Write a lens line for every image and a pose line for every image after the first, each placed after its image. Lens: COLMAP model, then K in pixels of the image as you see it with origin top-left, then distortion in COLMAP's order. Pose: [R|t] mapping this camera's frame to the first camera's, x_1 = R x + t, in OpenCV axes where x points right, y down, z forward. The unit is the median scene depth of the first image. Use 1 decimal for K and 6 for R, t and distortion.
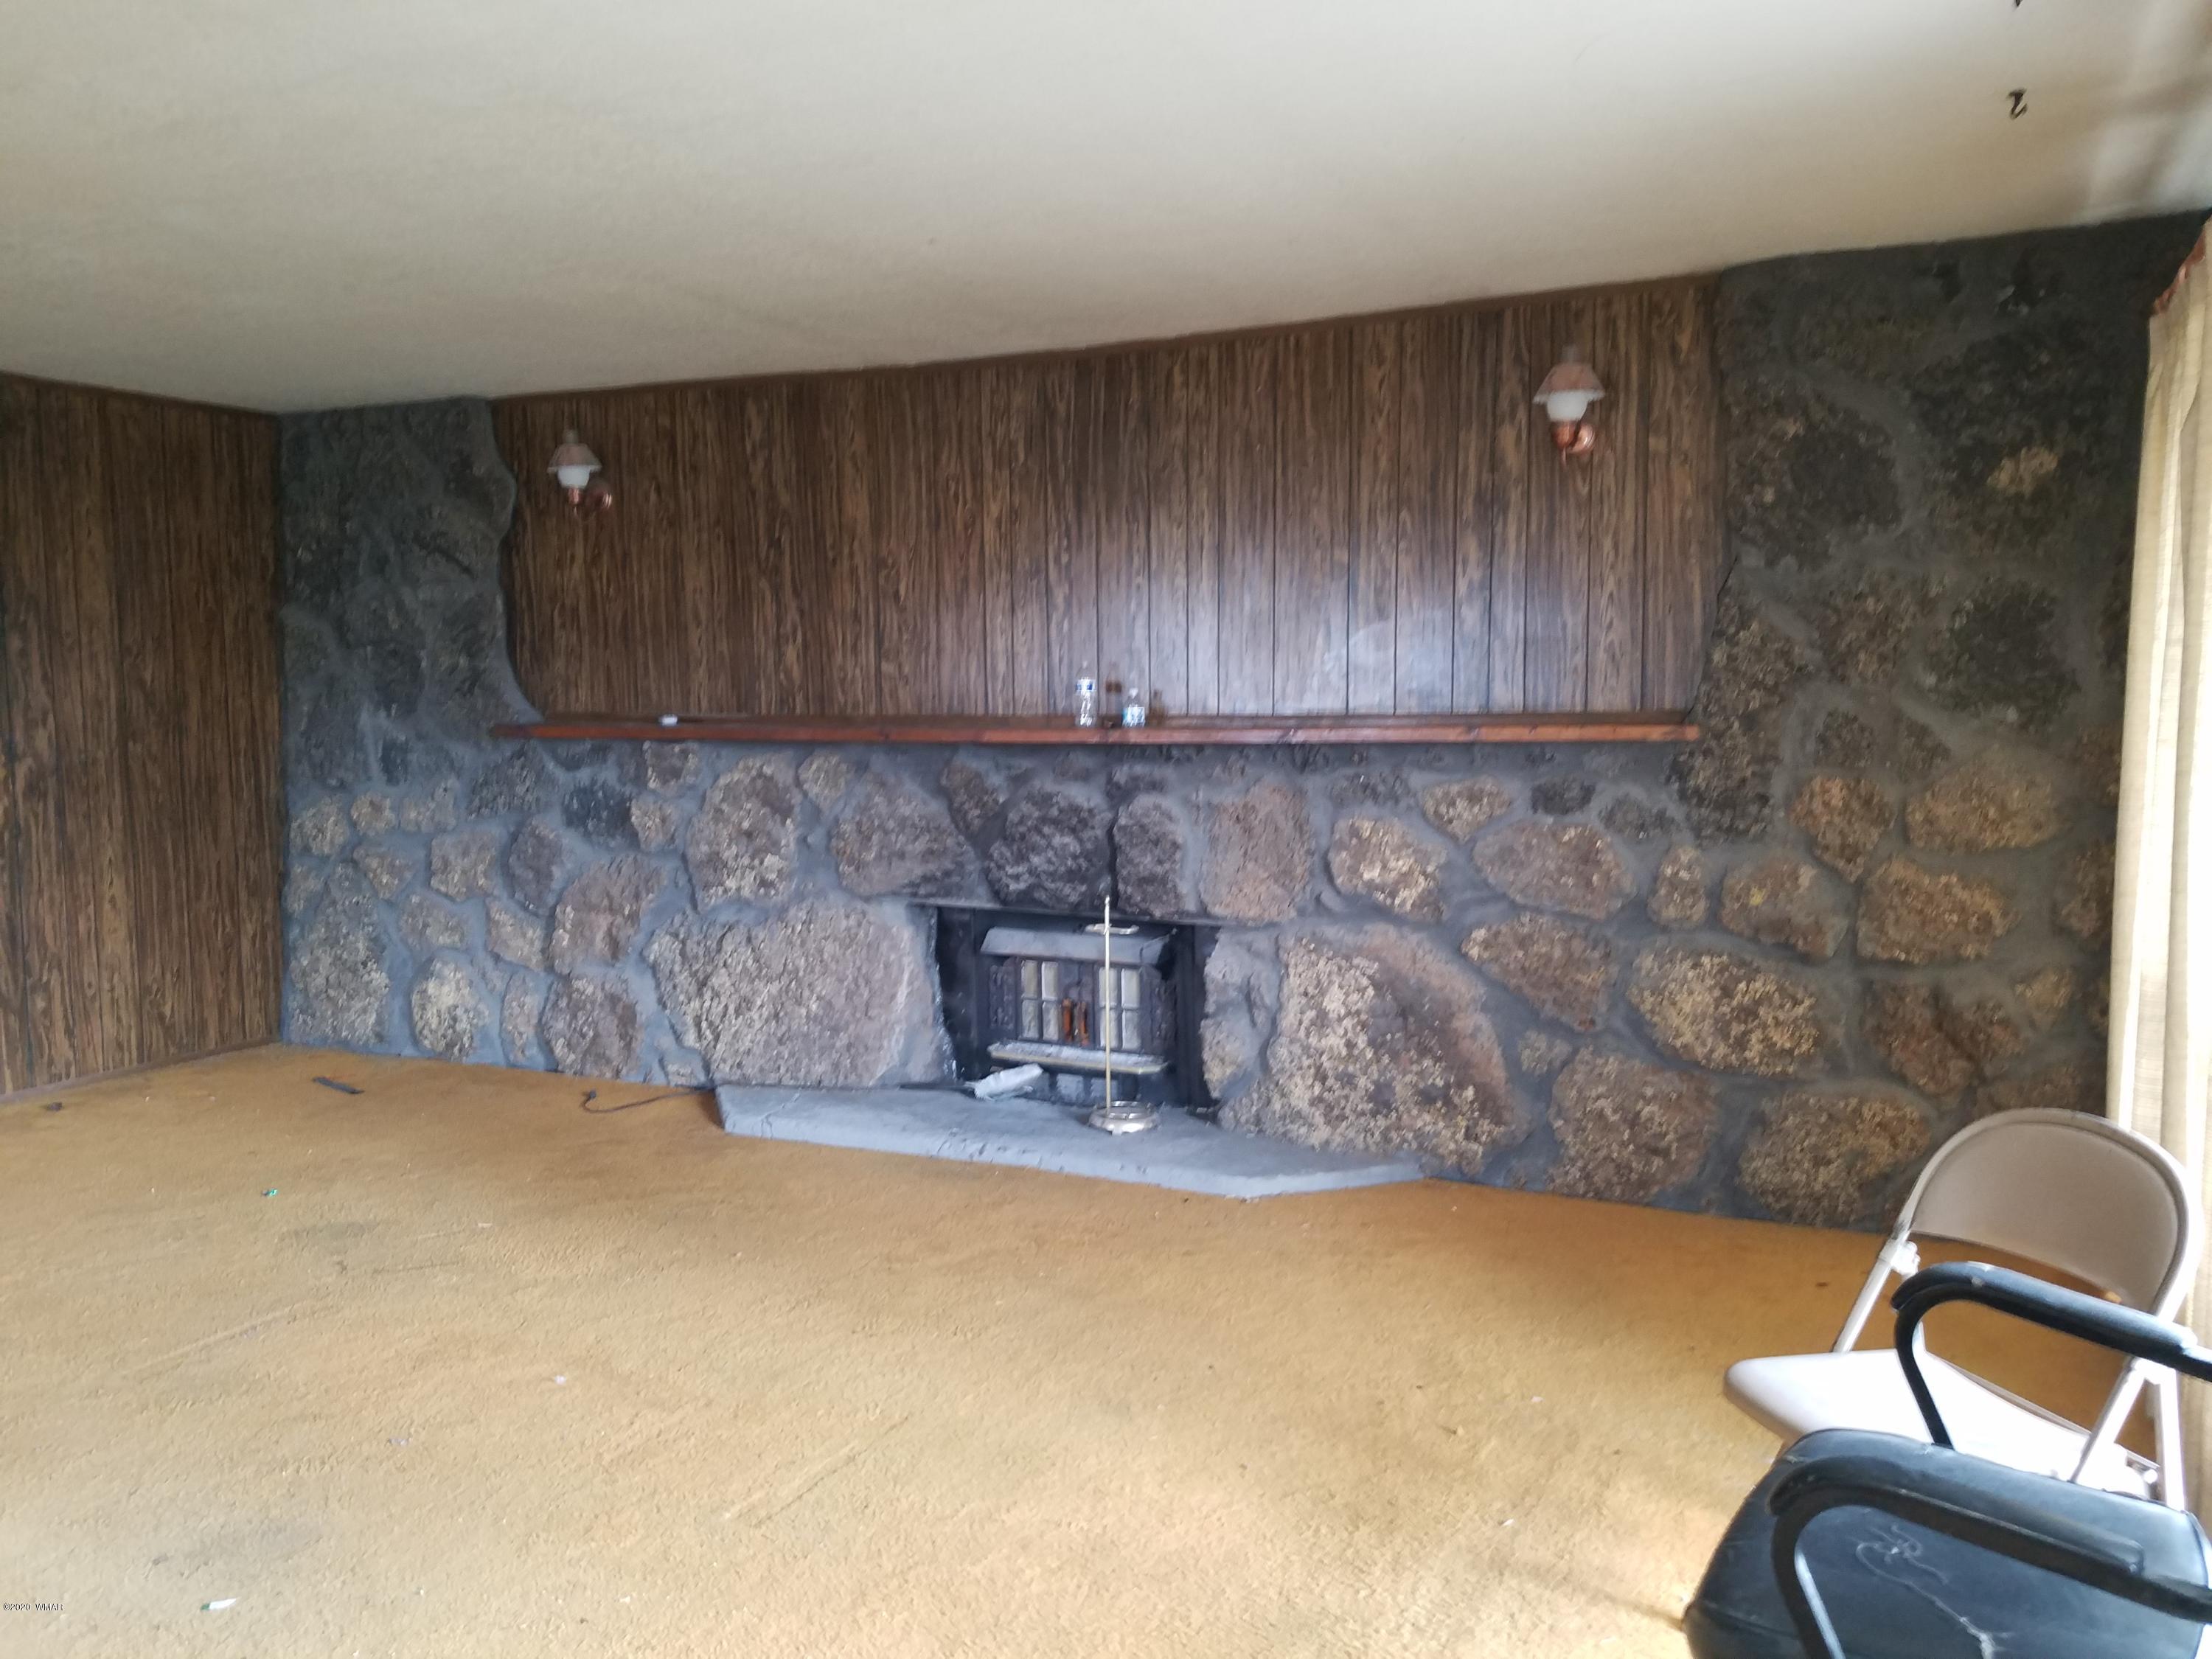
lens RADIAL K [[1702.5, 0, 1093.1], [0, 1702.5, 833.3], [0, 0, 1]] dist [0.027859, -0.072993]
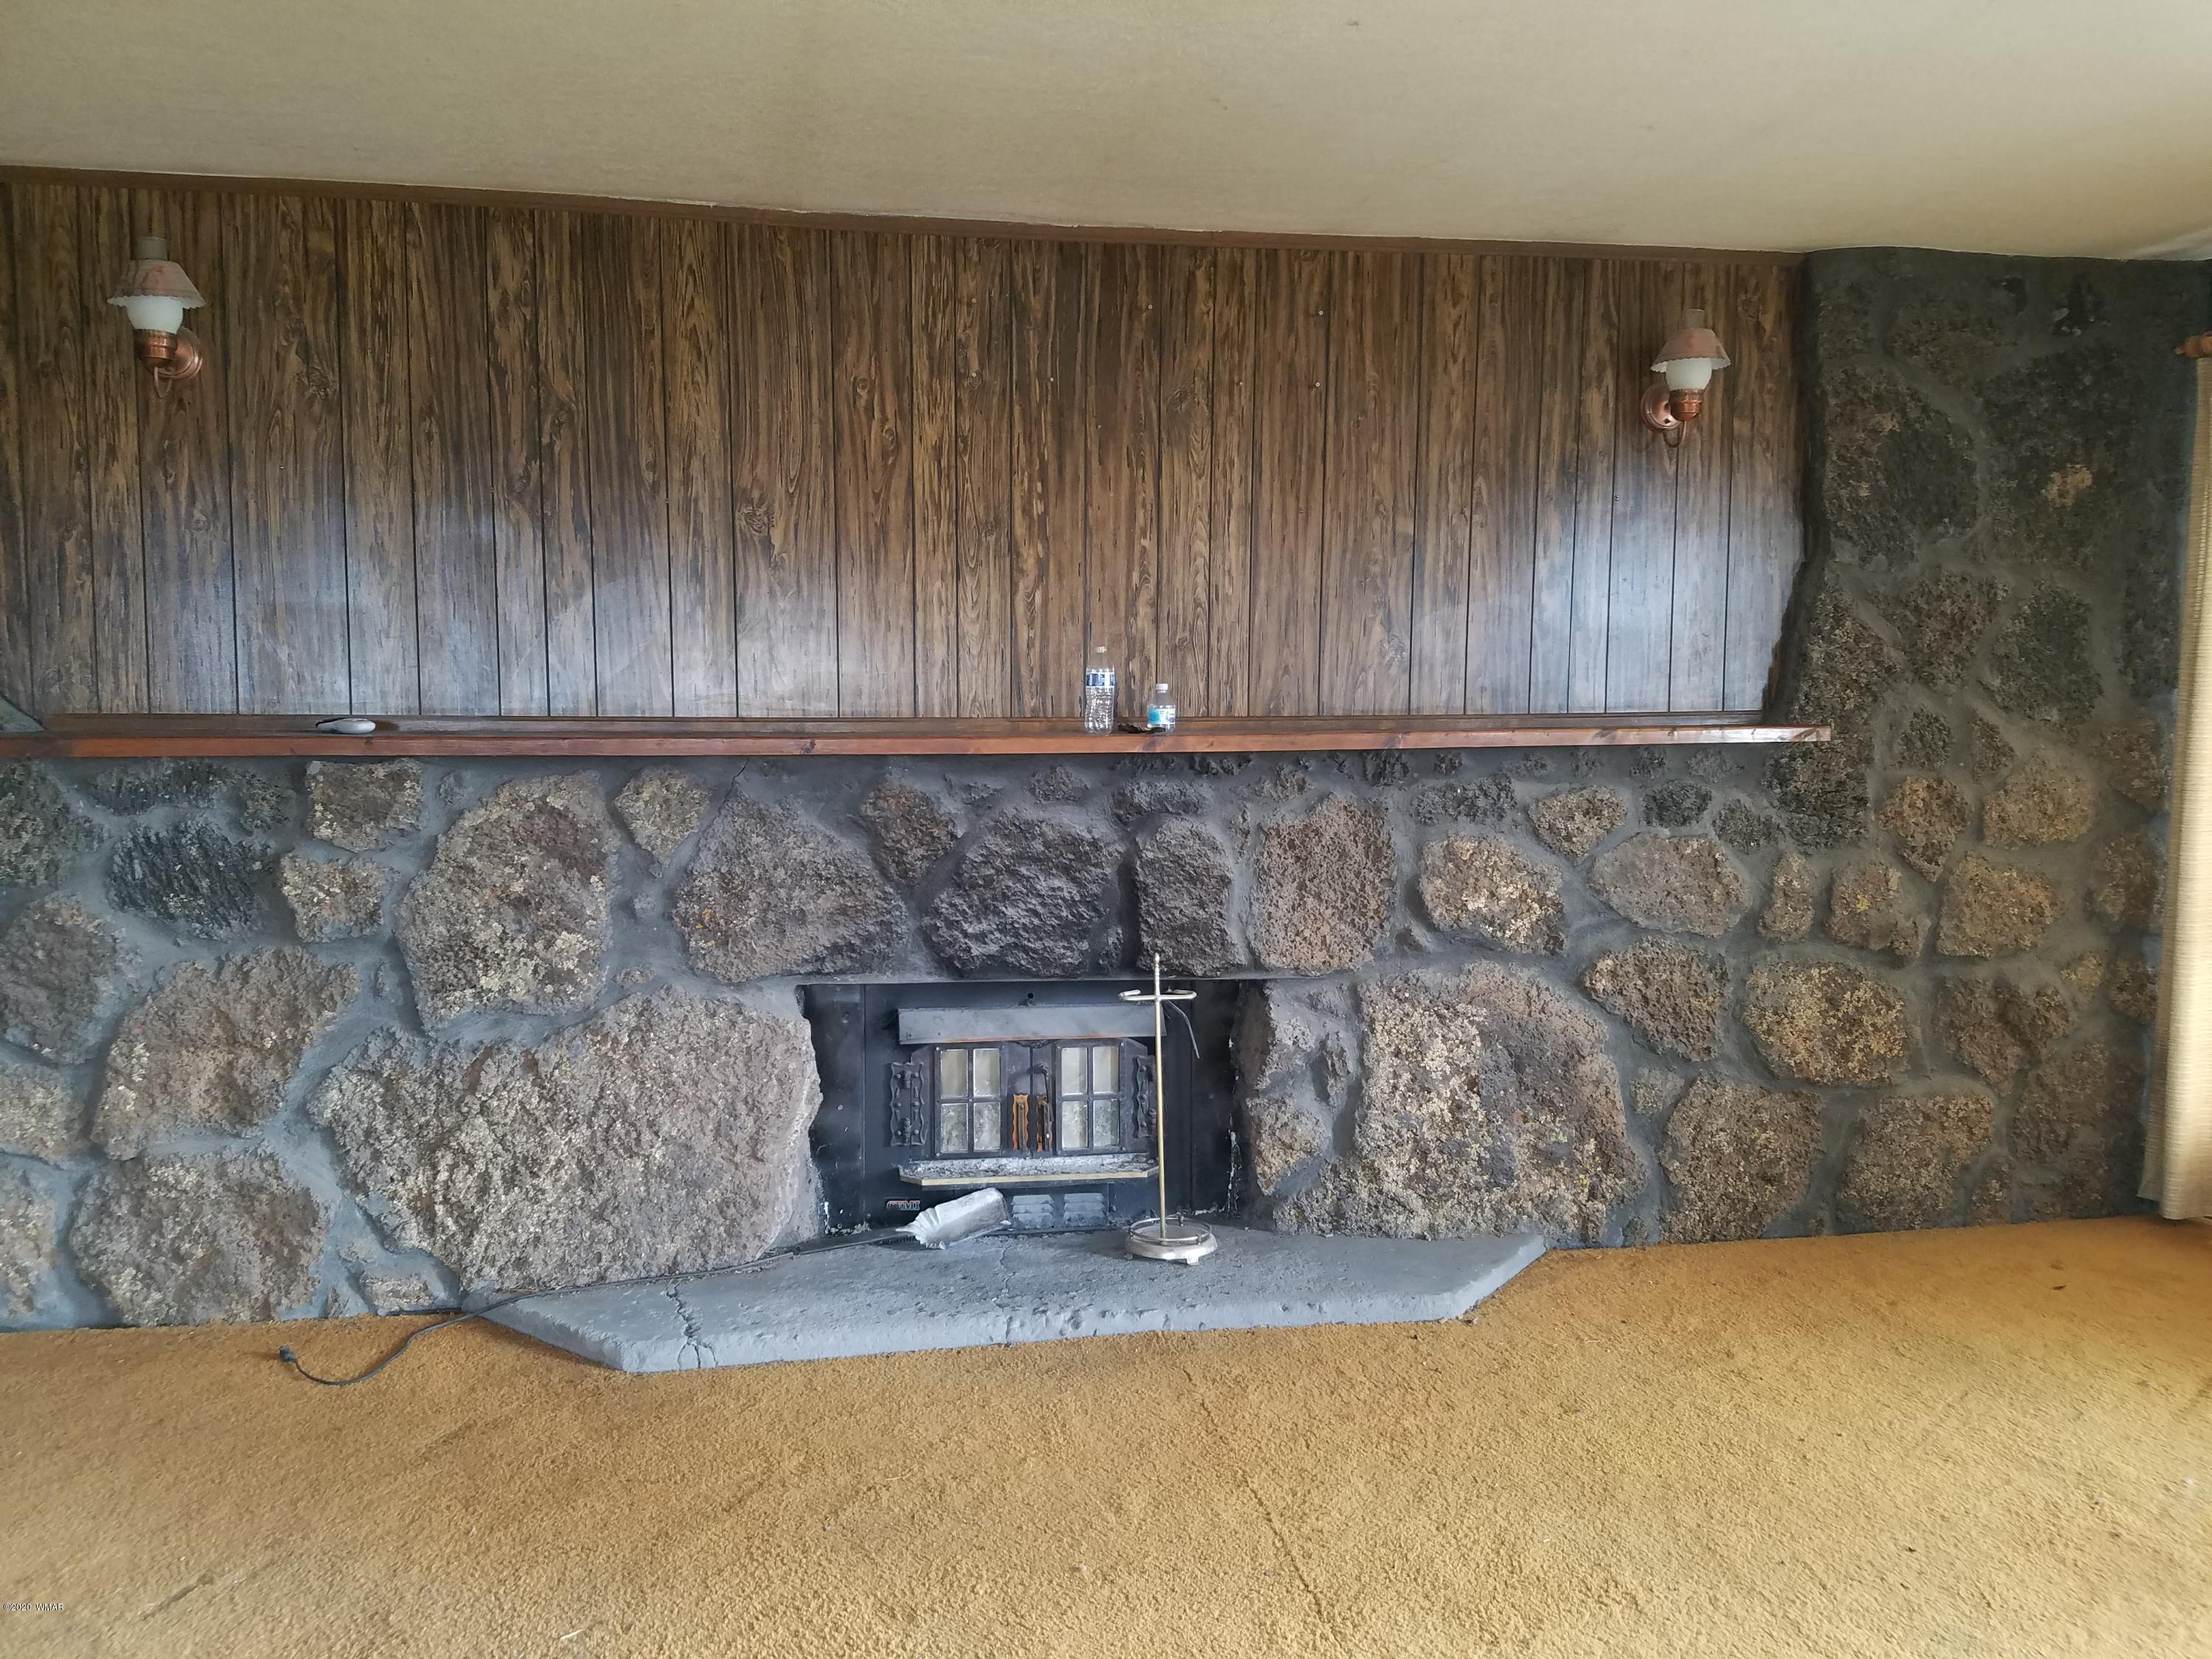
lens RADIAL K [[1702.5, 0, 1115.1], [0, 1702.5, 834.3], [0, 0, 1]] dist [0.027859, -0.072993]
pose [[0.811925, -0.038383, 0.582499, -0.451837], [0.042690, 0.999068, 0.006328, -0.022370], [-0.582199, 0.019729, 0.812807, 0.394945]]
